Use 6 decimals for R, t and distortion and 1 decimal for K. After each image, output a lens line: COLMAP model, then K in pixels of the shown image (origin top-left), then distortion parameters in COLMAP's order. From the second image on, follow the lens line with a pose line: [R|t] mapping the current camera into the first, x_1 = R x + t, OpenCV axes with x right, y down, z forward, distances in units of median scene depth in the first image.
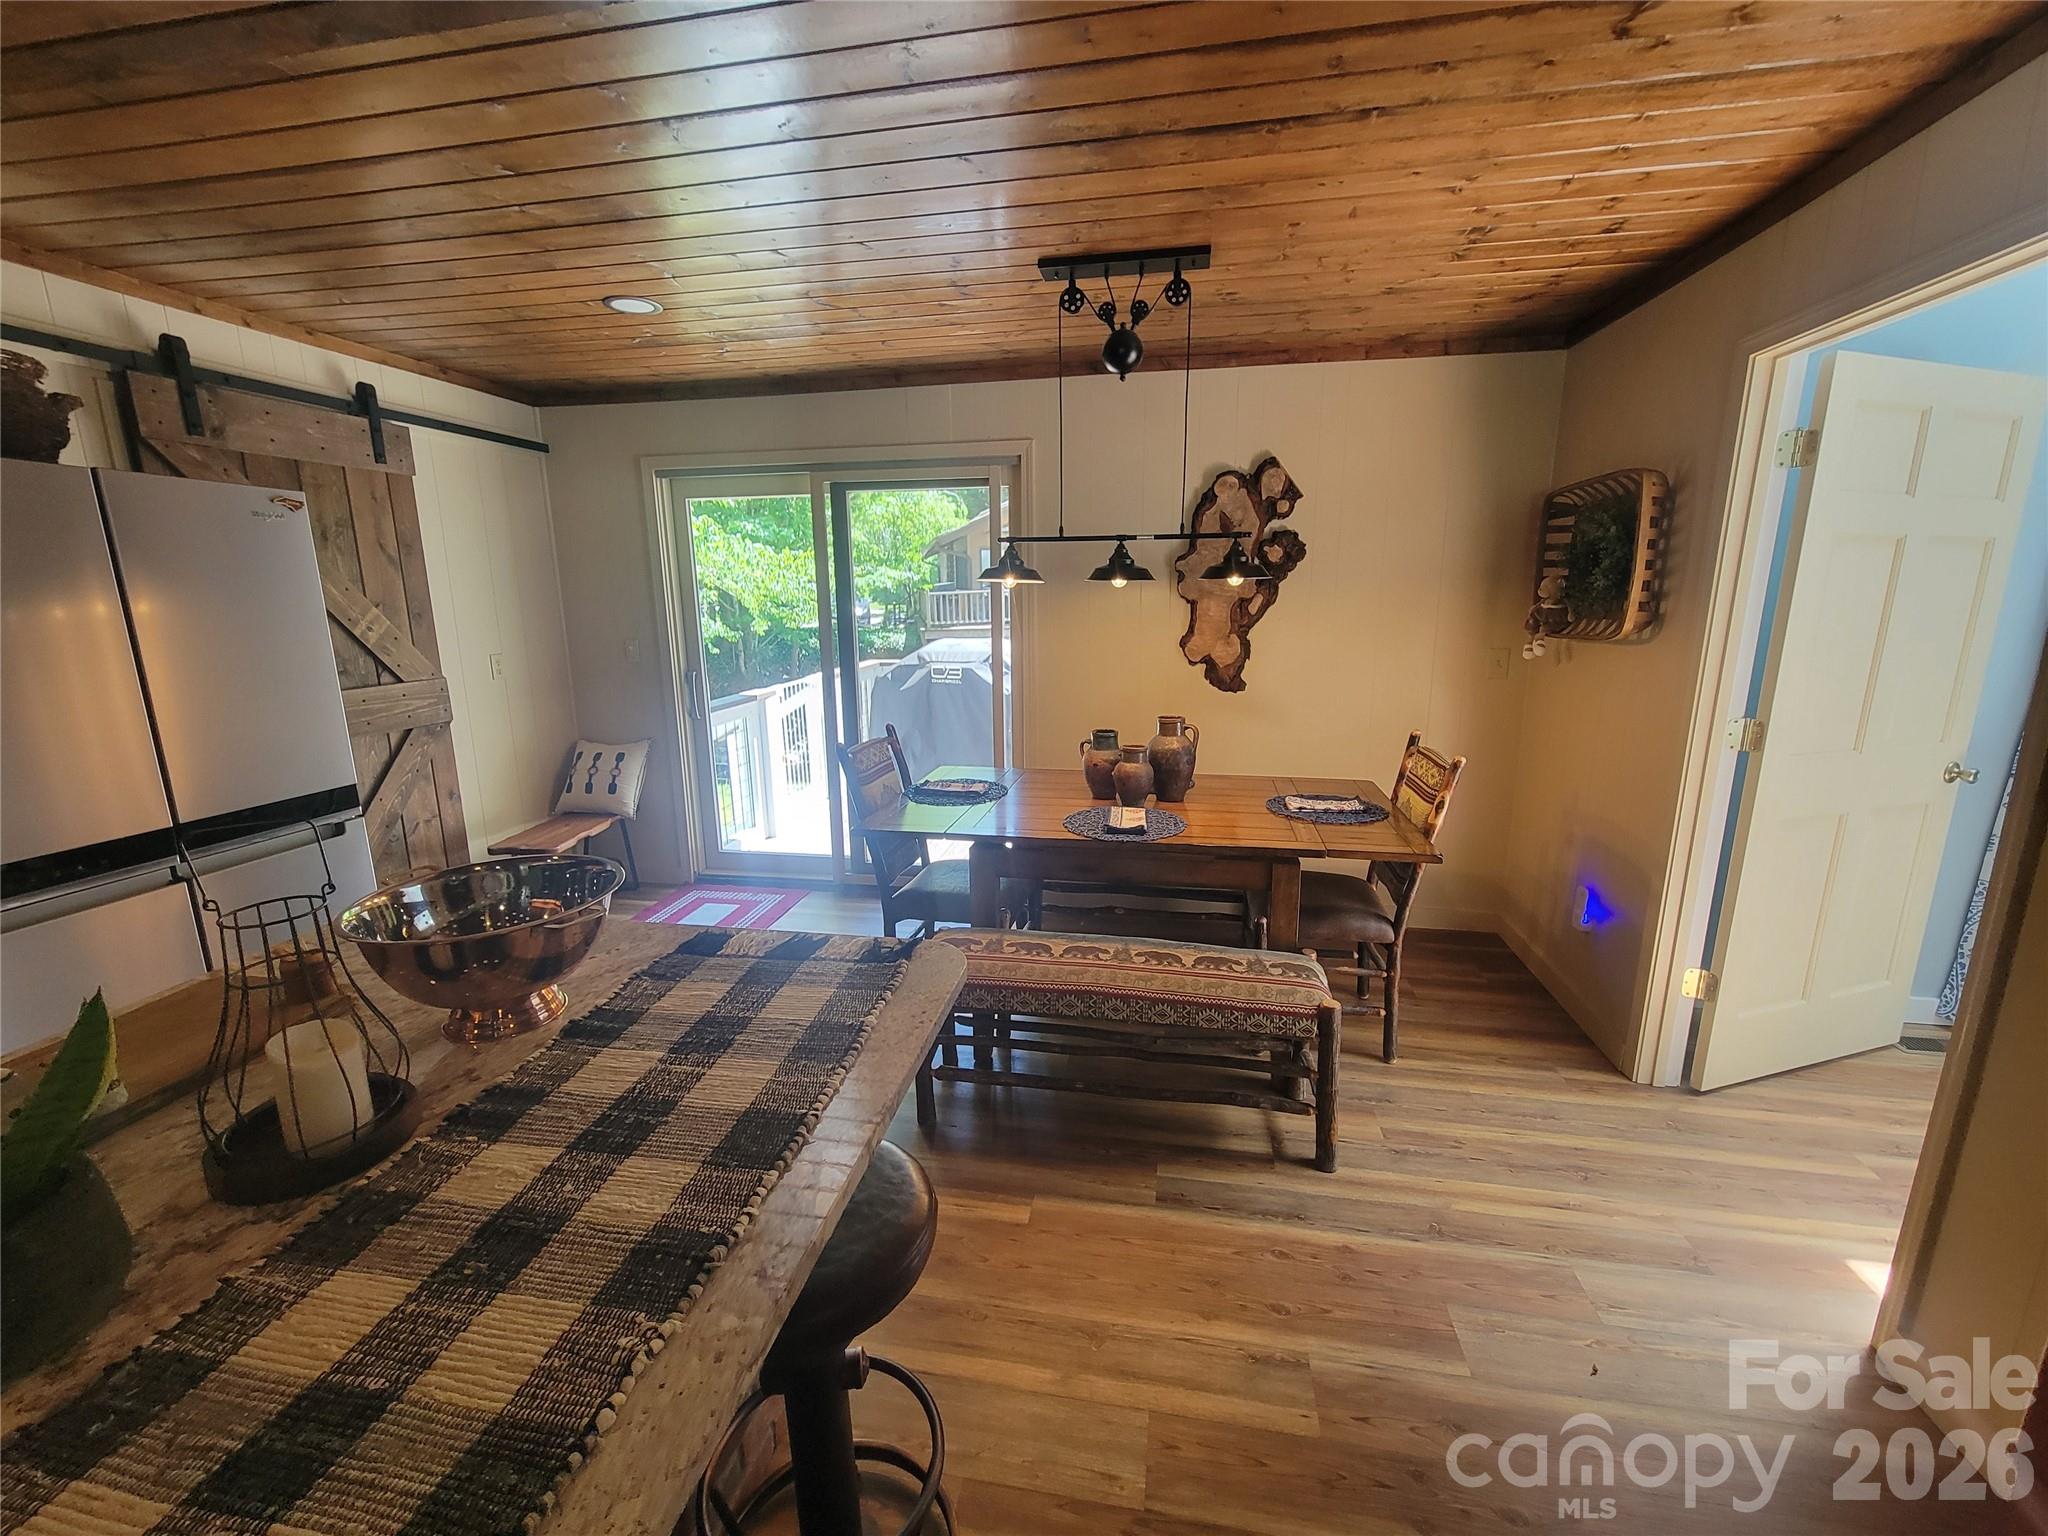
lens RADIAL K [[833.5, 0, 1025.2], [0, 833.5, 769.3], [0, 0, 1]] dist [-0.000073, 0.000009]
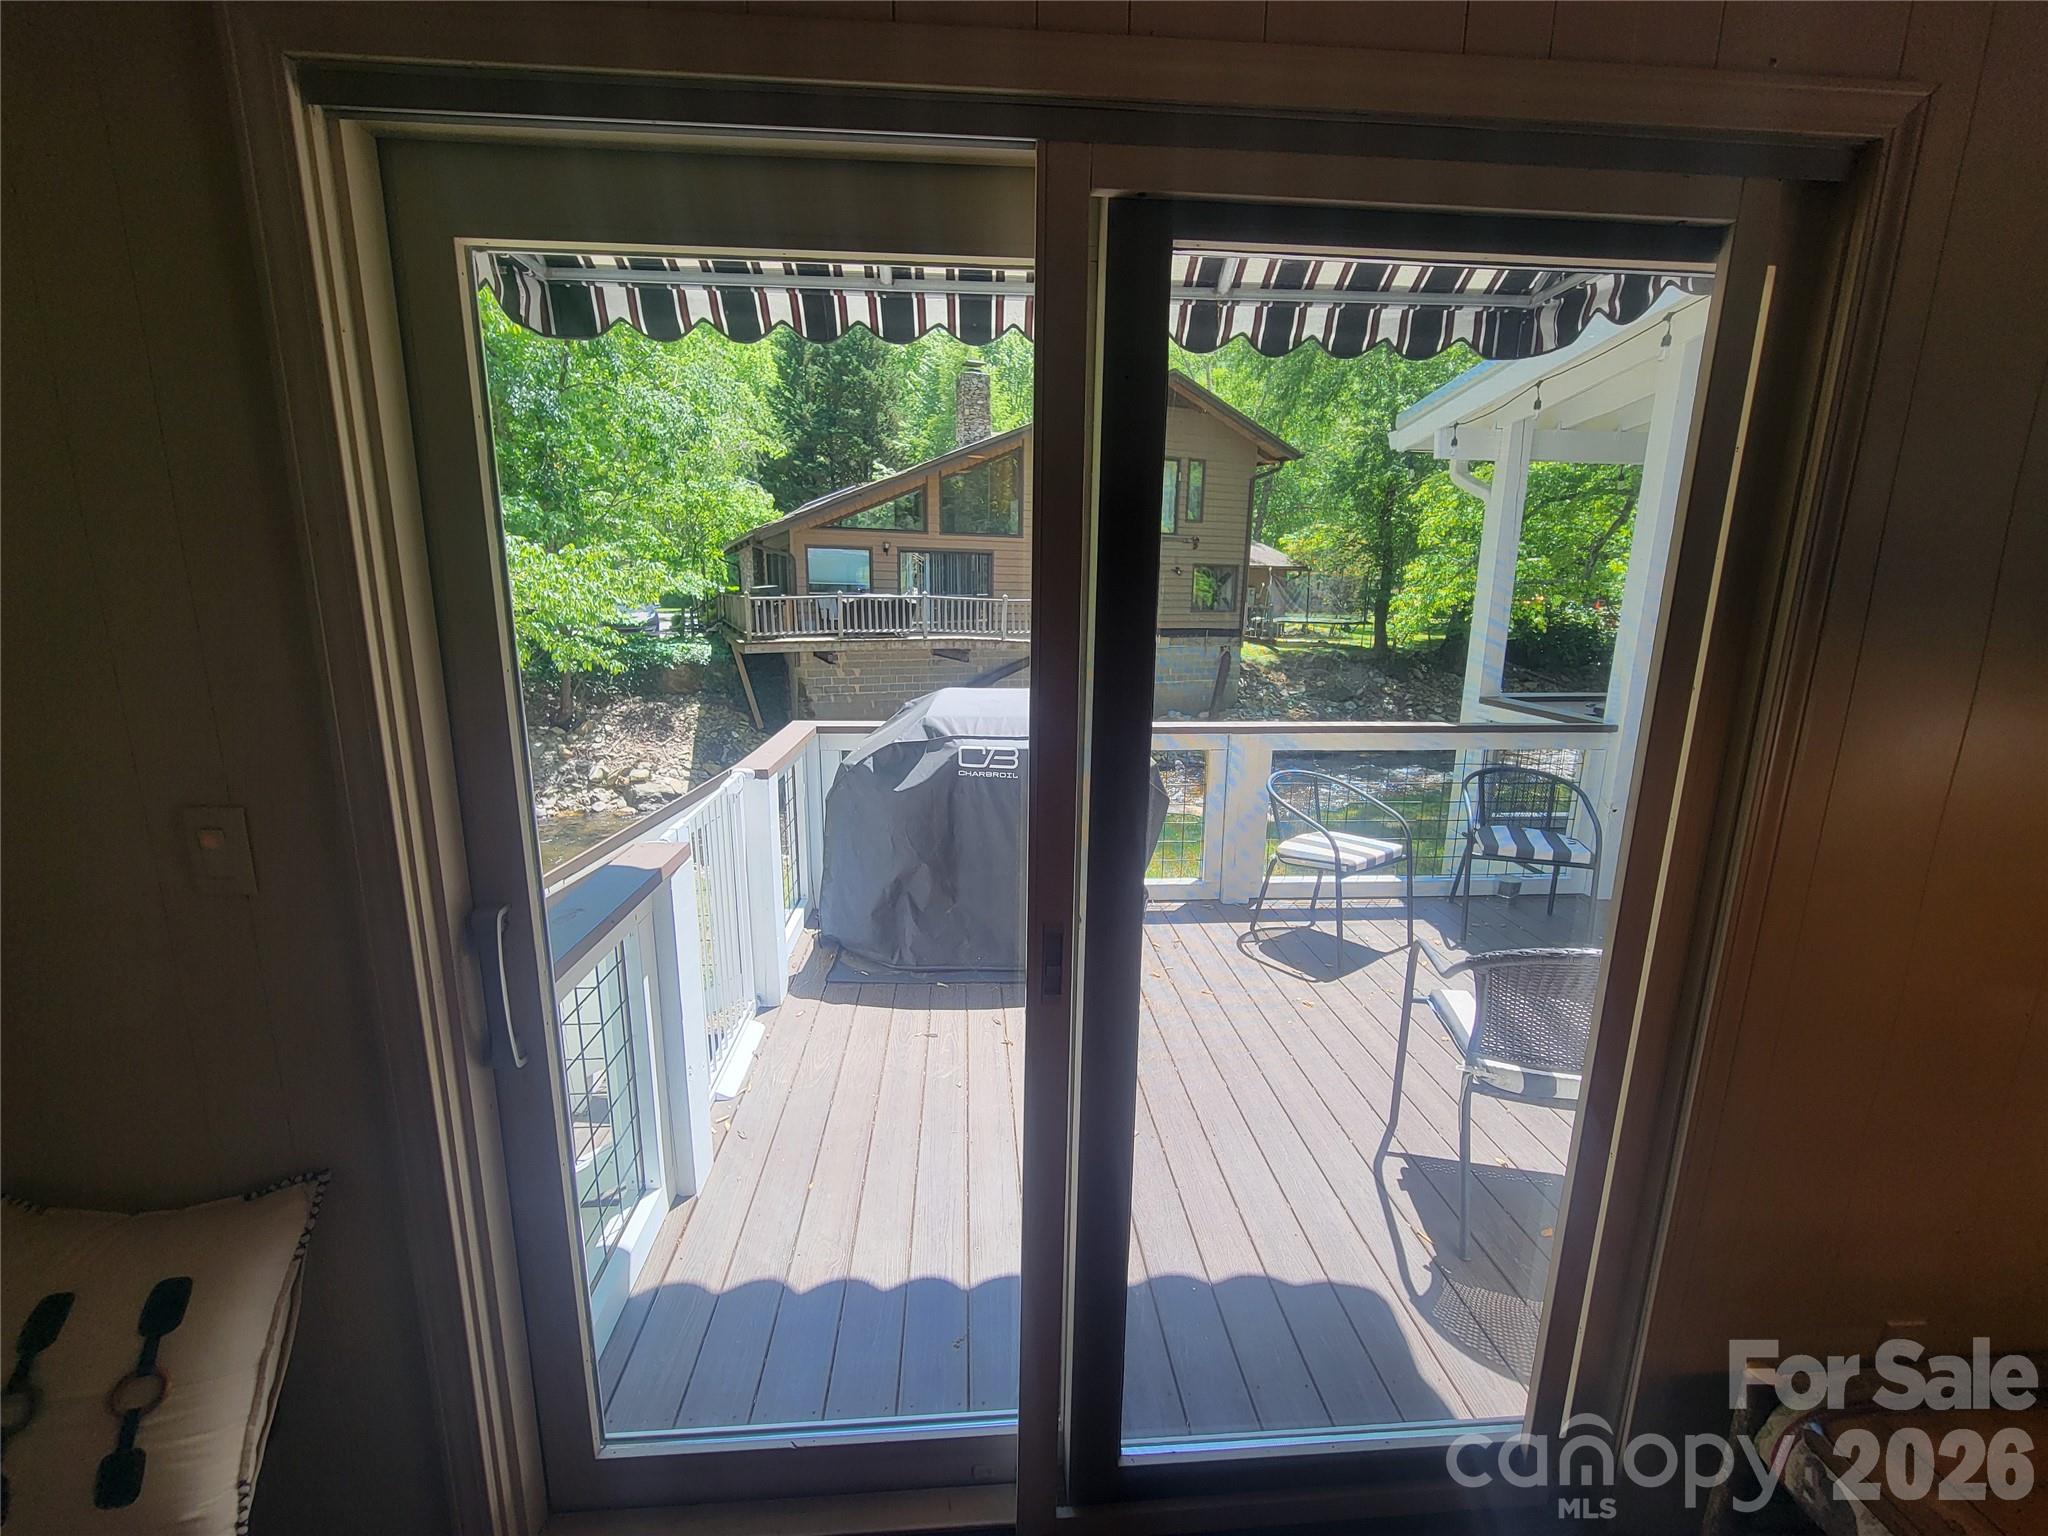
lens RADIAL K [[833.5, 0, 1019.5], [0, 833.5, 762.8], [0, 0, 1]] dist [-0.000073, 0.000009]
pose [[0.970009, -0.028505, 0.241391, -0.200884], [0.031683, 0.999455, -0.009296, -0.105966], [-0.240994, 0.016665, 0.970383, 0.469959]]
